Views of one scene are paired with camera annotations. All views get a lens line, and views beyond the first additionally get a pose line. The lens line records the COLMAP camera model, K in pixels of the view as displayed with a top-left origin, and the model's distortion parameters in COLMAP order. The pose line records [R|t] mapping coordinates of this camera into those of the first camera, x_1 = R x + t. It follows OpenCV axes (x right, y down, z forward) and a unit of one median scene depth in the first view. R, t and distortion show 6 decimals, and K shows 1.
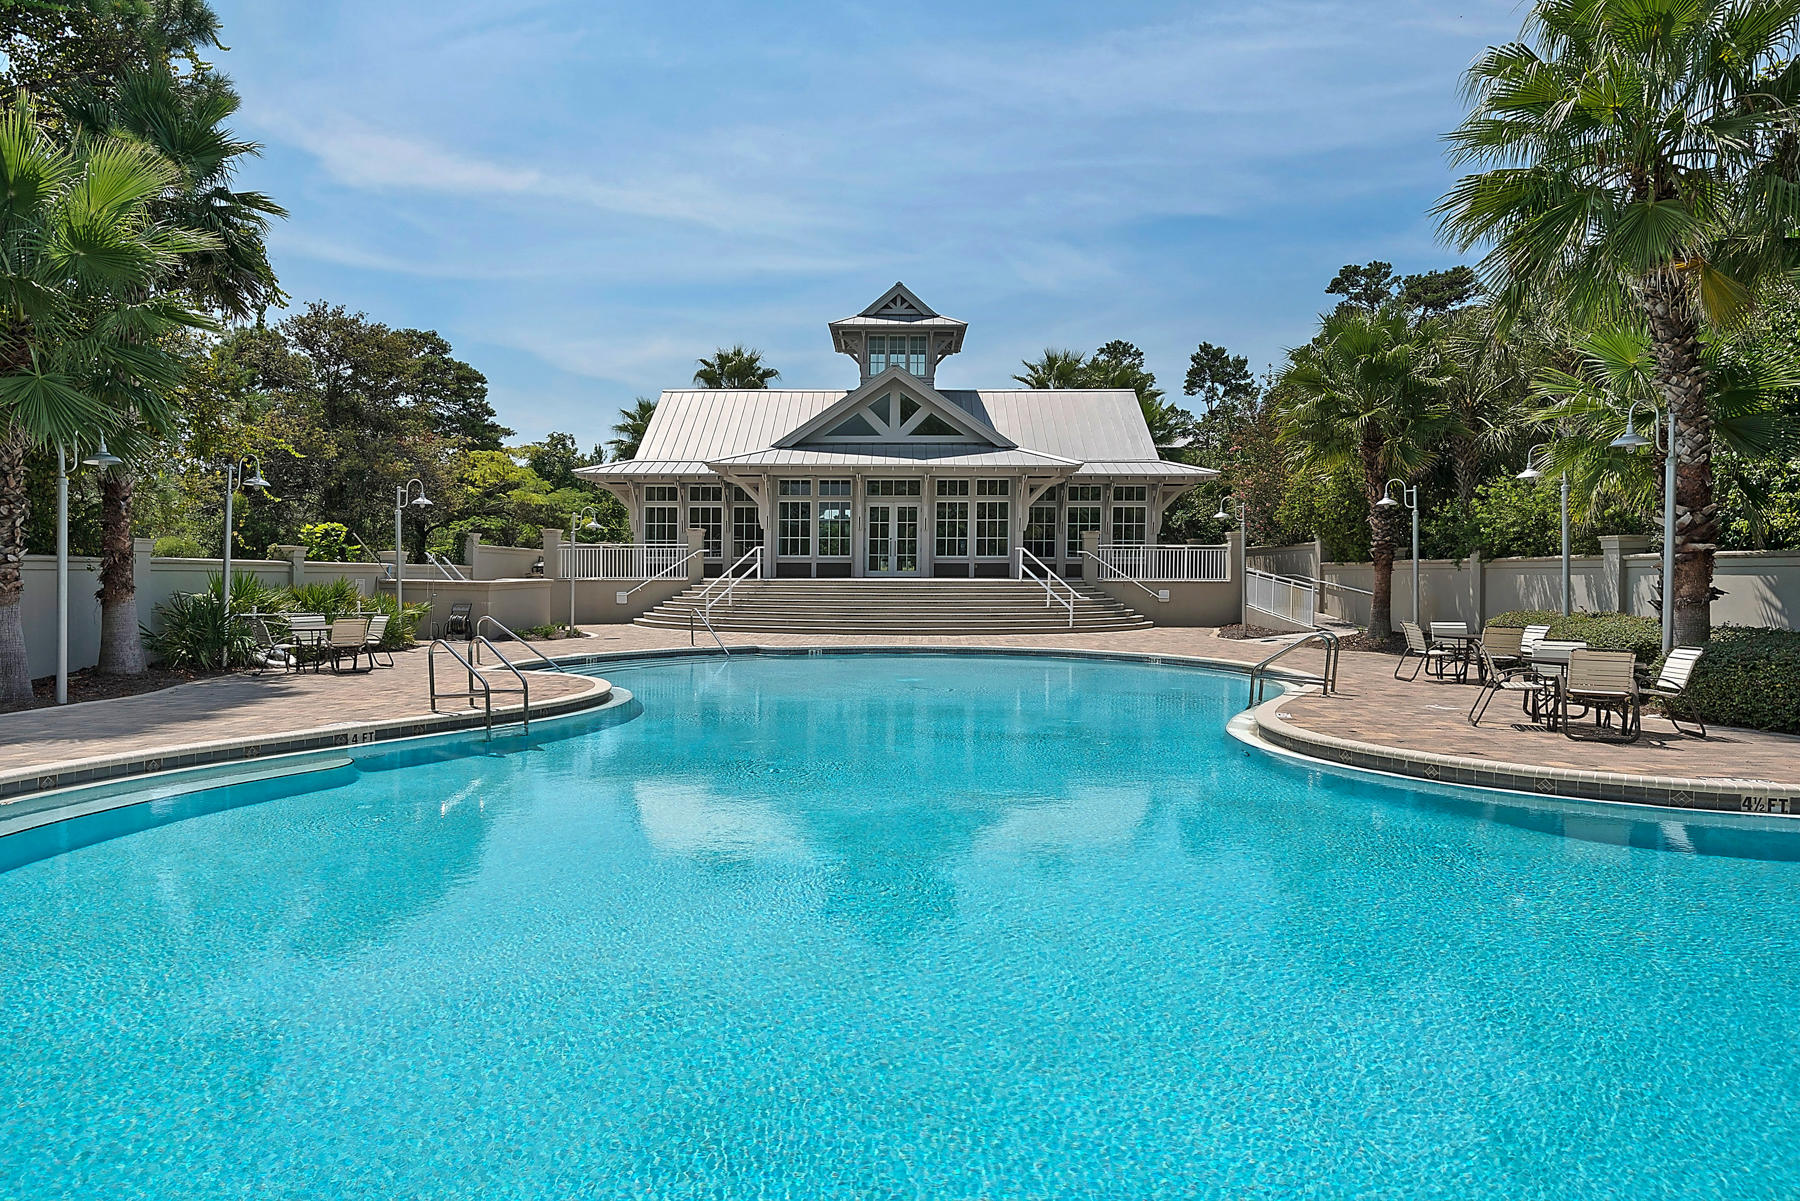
lens RADIAL K [[1180.8, 0, 890.3], [0, 1180.8, 564.8], [0, 0, 1]] dist [0.031208, -0.000068]
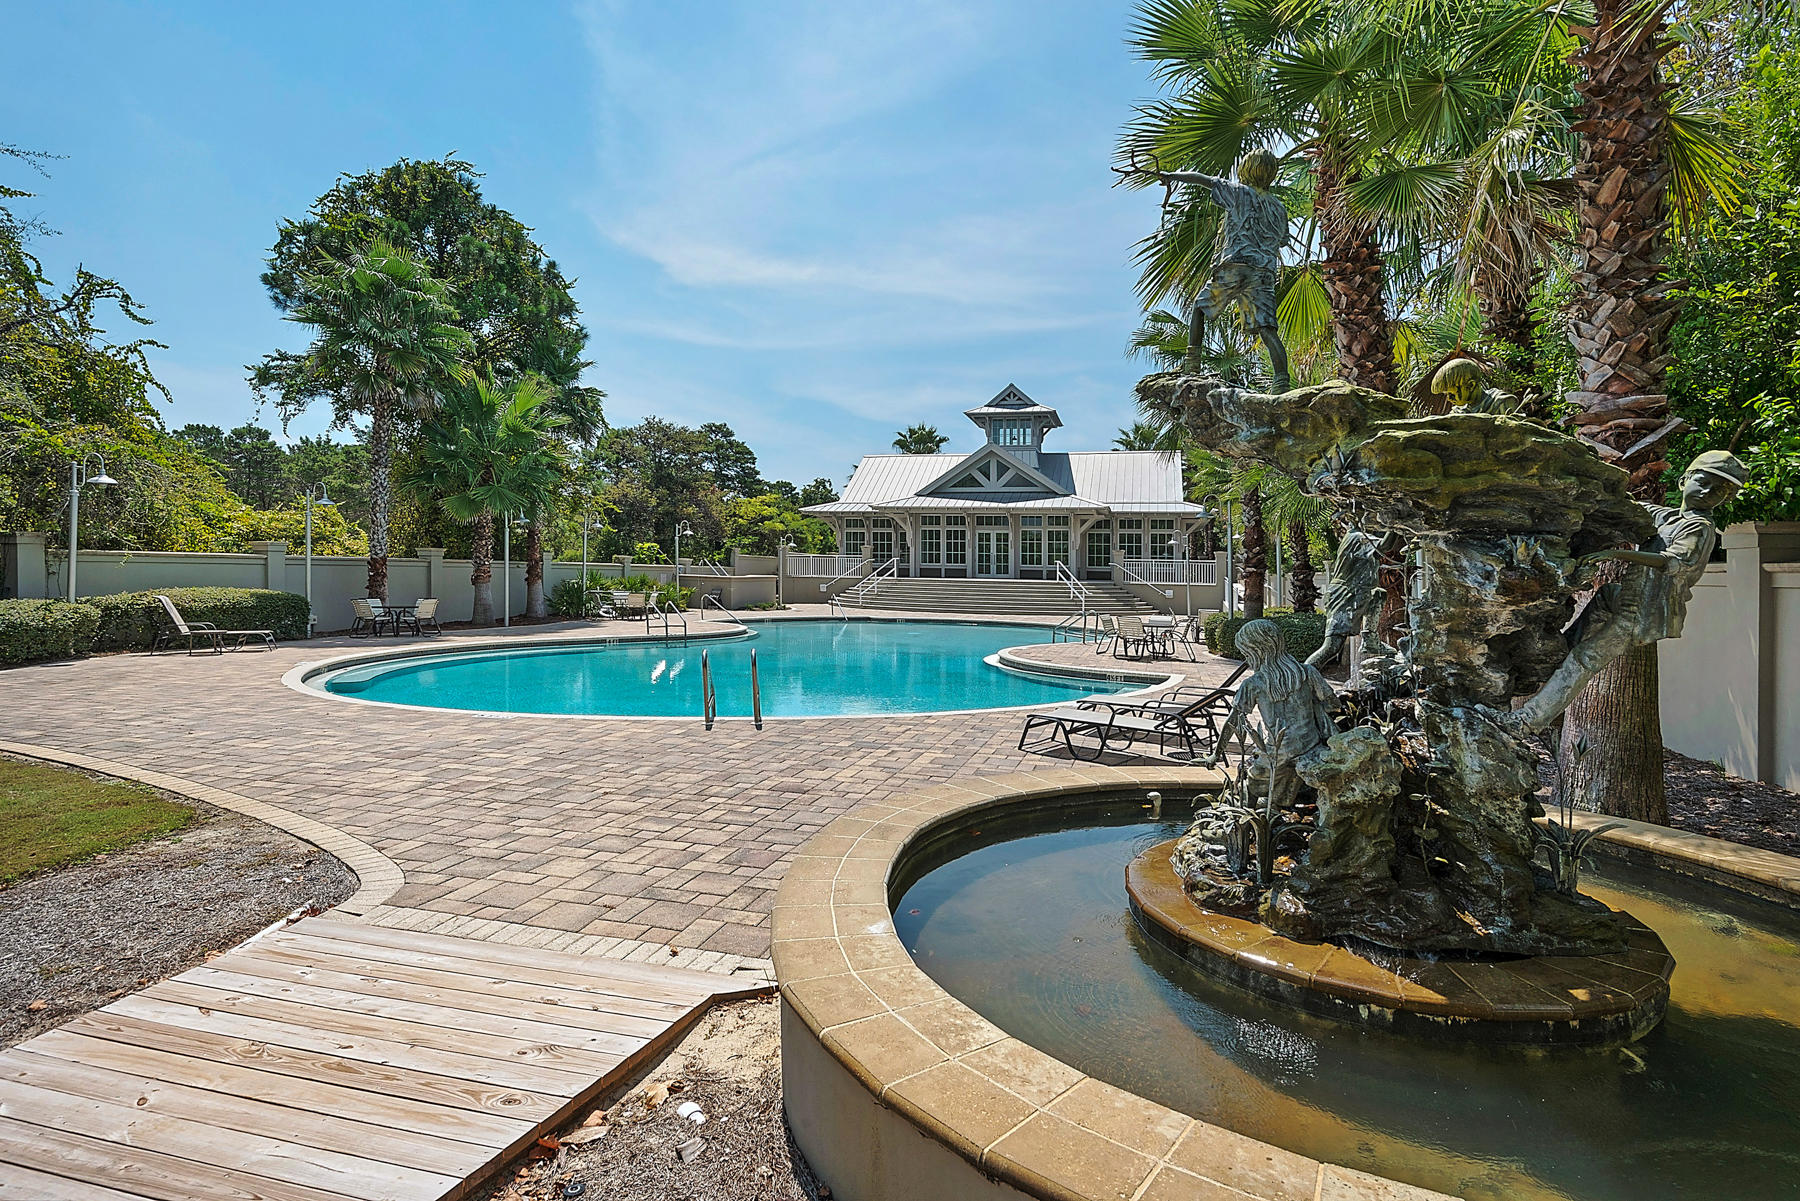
lens RADIAL K [[909.0, 0, 904.9], [0, 909.0, 594.5], [0, 0, 1]] dist [0.031378, -0.021150]
pose [[0.974044, 0.021876, -0.225298, 0.159770], [-0.015092, 0.999381, 0.031787, -0.004438], [0.225854, -0.027562, 0.973771, -0.192129]]
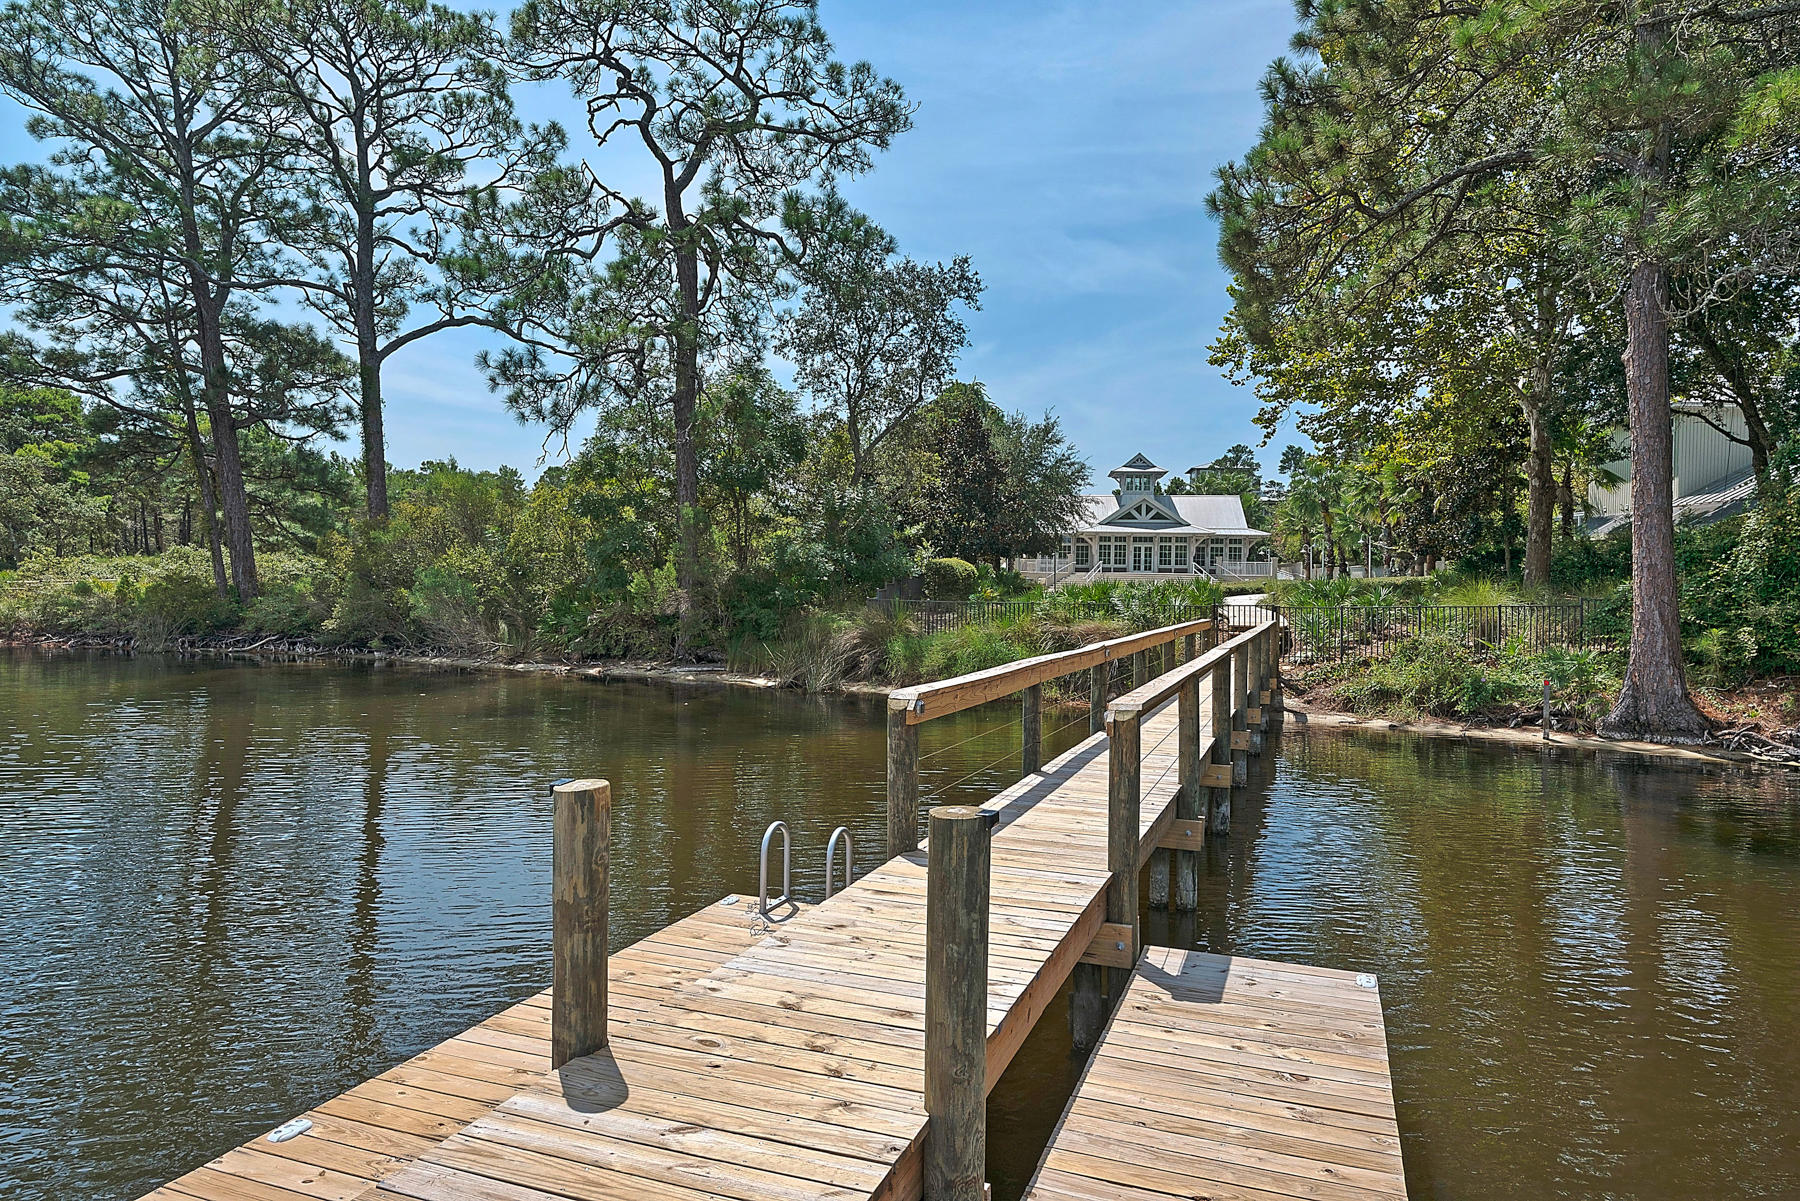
lens RADIAL K [[1180.8, 0, 890.3], [0, 1180.8, 564.8], [0, 0, 1]] dist [0.031208, -0.000068]
pose [[0.994227, 0.009970, -0.106834, -0.273344], [-0.011394, 0.999854, -0.012729, 0.031591], [0.106692, 0.013873, 0.994195, -1.676461]]
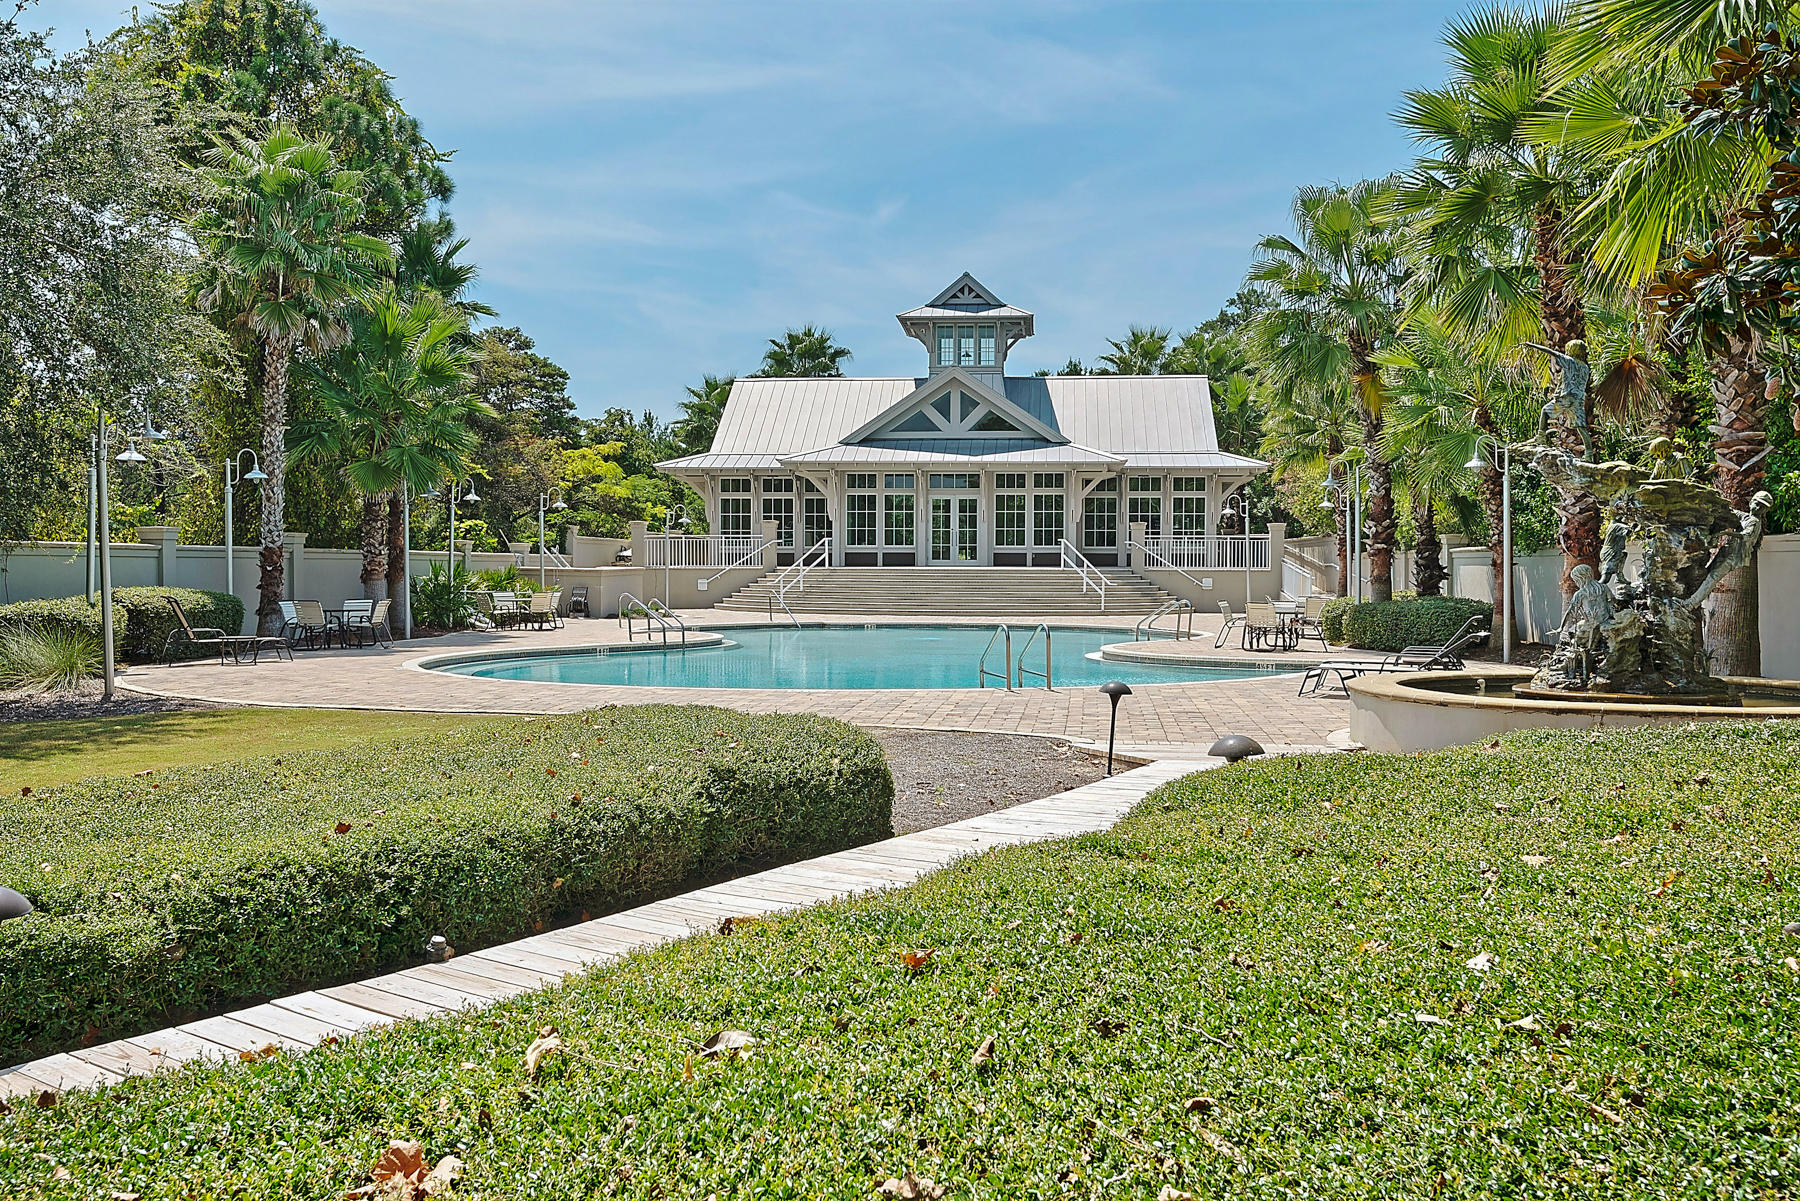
lens RADIAL K [[1589.2, 0, 931.3], [0, 1589.2, 705.3], [0, 0, 1]] dist [0.012826, 0.008361]
pose [[0.998474, 0.005668, -0.054934, 0.060608], [-0.000340, 0.995331, 0.096518, -0.002732], [0.055225, -0.096352, 0.993814, -0.429643]]
